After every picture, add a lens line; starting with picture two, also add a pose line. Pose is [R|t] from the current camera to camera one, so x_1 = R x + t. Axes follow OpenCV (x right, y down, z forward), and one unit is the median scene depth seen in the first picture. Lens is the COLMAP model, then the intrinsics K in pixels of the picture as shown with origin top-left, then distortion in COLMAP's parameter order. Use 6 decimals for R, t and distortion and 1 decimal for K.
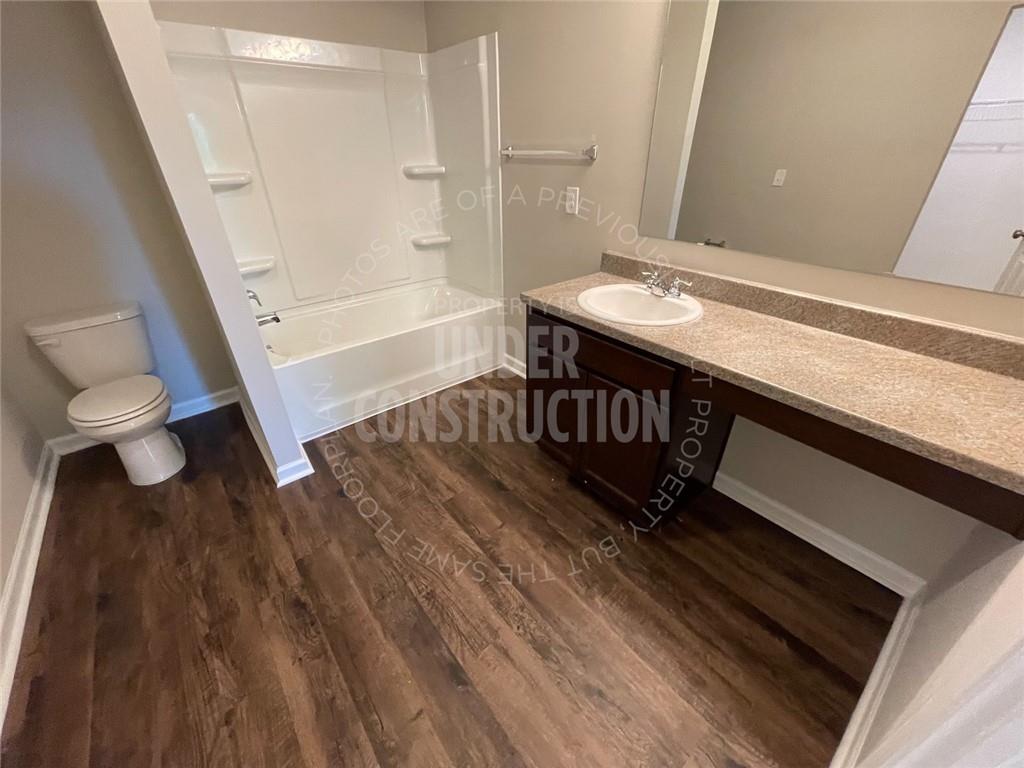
lens RADIAL K [[413.9, 0, 510.0], [0, 413.9, 388.2], [0, 0, 1]] dist [-0.000704, 0.000288]
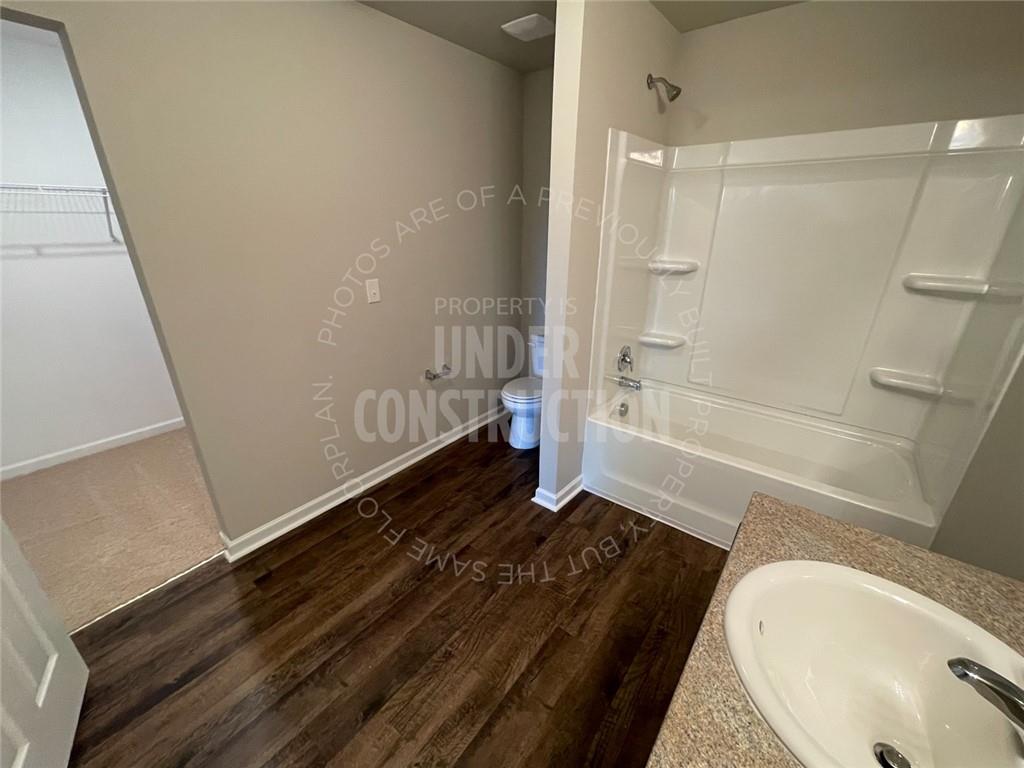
lens RADIAL K [[413.9, 0, 510.0], [0, 413.9, 388.2], [0, 0, 1]] dist [-0.000704, 0.000288]
pose [[0.219333, 0.379239, -0.898928, 0.475263], [-0.498881, 0.835398, 0.230713, -0.344147], [0.838458, 0.397855, 0.372425, 0.435580]]
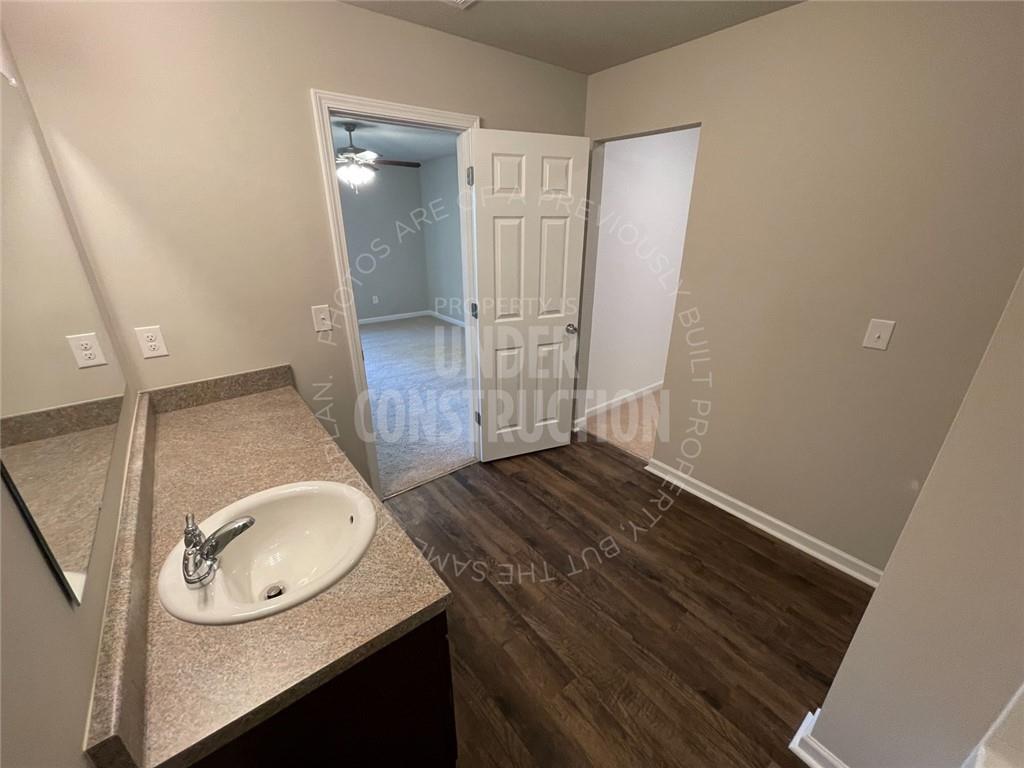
lens RADIAL K [[413.9, 0, 510.0], [0, 413.9, 388.2], [0, 0, 1]] dist [-0.000704, 0.000288]
pose [[-0.999786, 0.004420, 0.020212, -0.060160], [0.018803, 0.601636, 0.798549, -0.844118], [-0.008630, 0.798758, -0.601590, 1.187931]]
